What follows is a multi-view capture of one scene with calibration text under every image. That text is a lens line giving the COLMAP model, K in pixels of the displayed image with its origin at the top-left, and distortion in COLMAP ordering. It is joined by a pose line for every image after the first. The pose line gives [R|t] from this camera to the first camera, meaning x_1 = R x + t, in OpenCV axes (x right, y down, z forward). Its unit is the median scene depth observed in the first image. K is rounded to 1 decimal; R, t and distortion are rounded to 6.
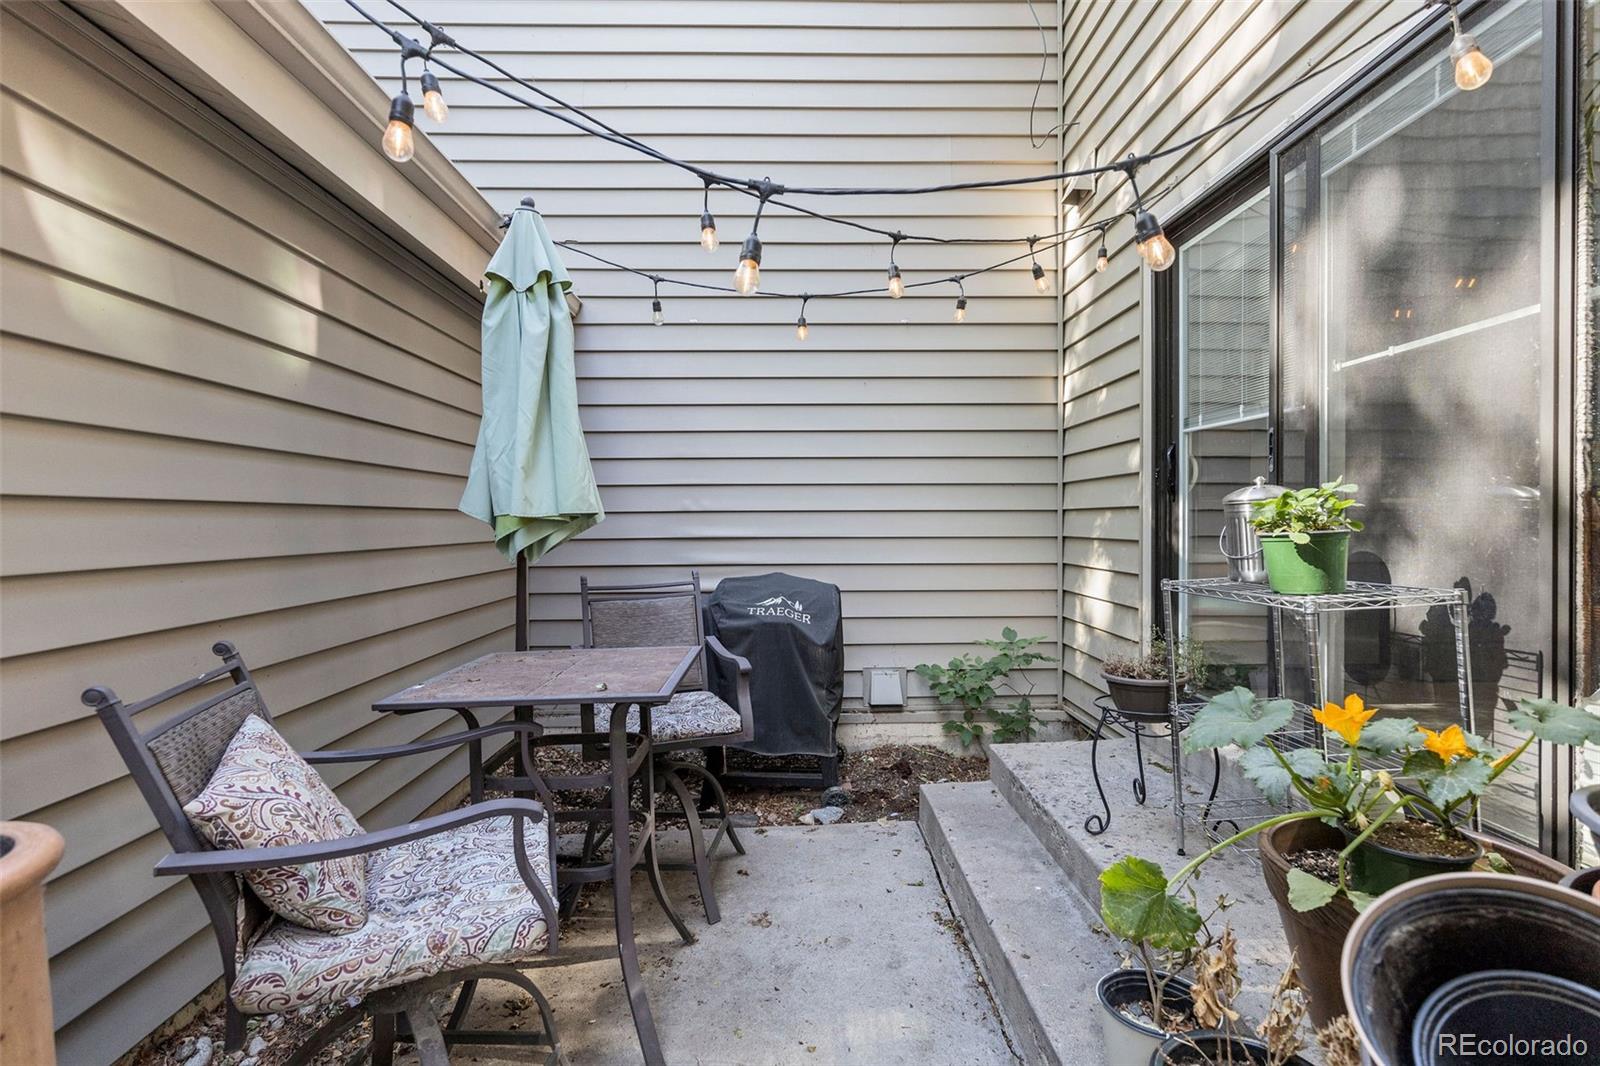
lens RADIAL K [[718.1, 0, 799.5], [0, 718.1, 525.1], [0, 0, 1]] dist [0.005017, -0.000938]
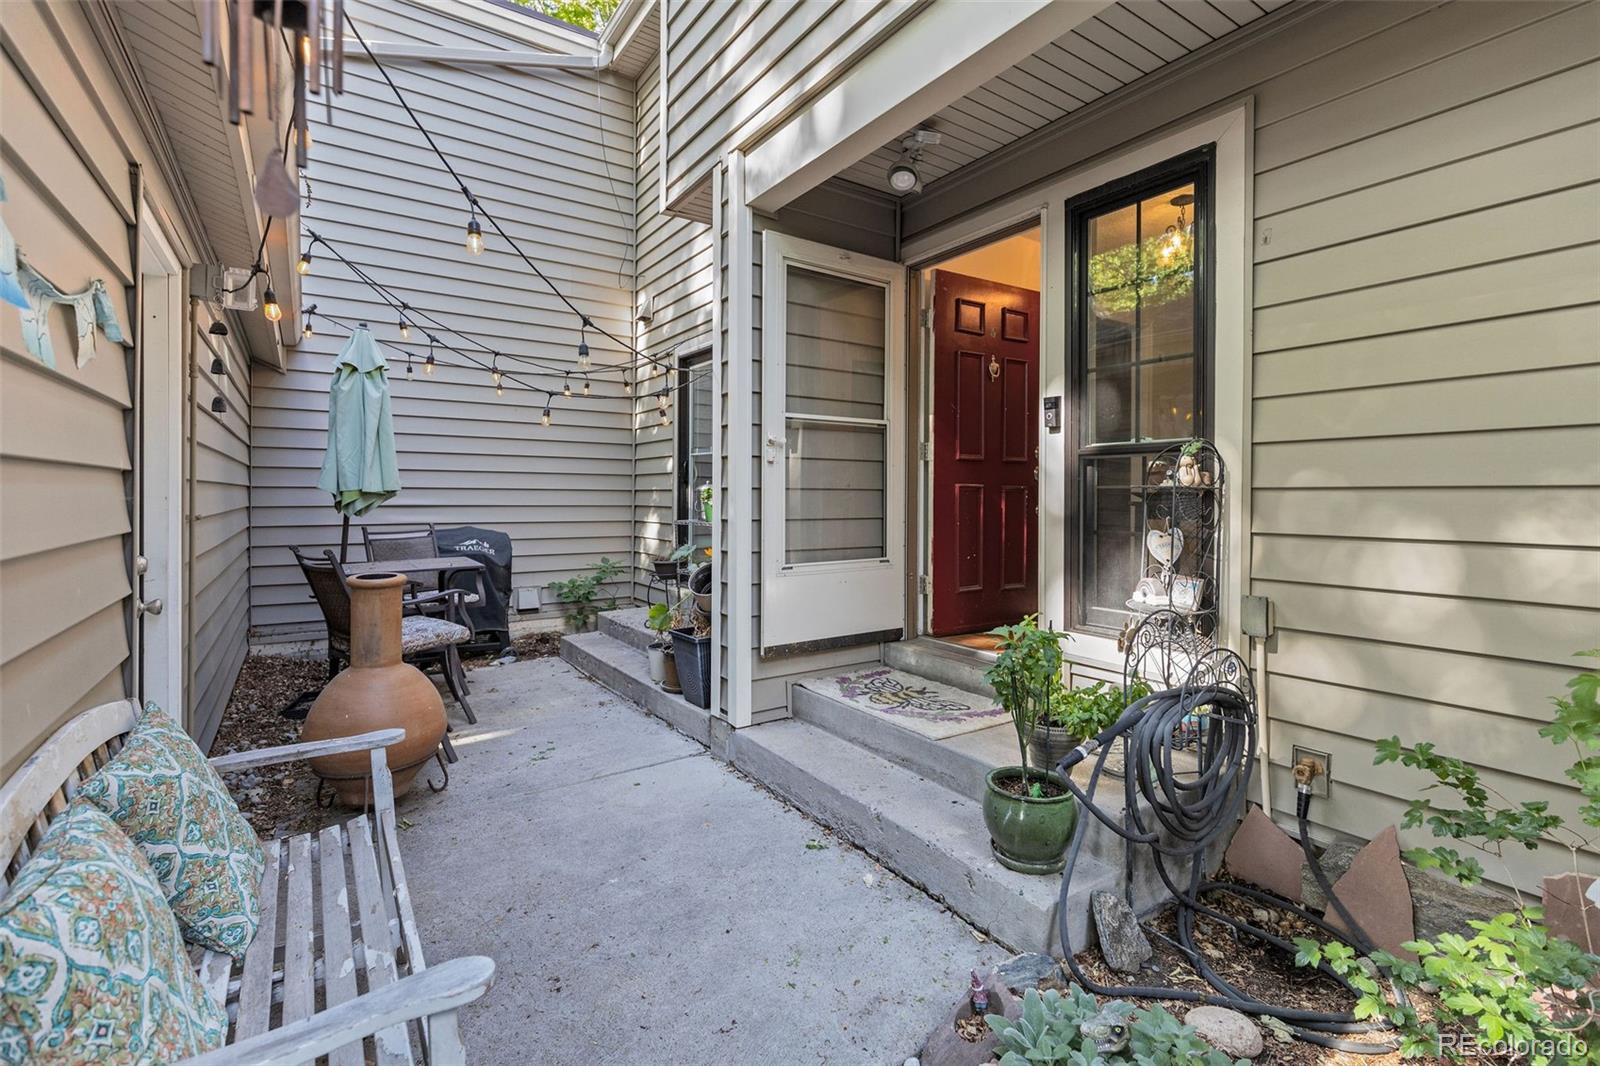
lens RADIAL K [[718.1, 0, 788.8], [0, 718.1, 495.0], [0, 0, 1]] dist [0.005017, -0.000938]
pose [[0.842485, 0.010430, 0.538619, -0.302898], [-0.007072, 0.999941, -0.008302, 0.002961], [-0.538673, 0.003185, 0.842509, -0.790839]]
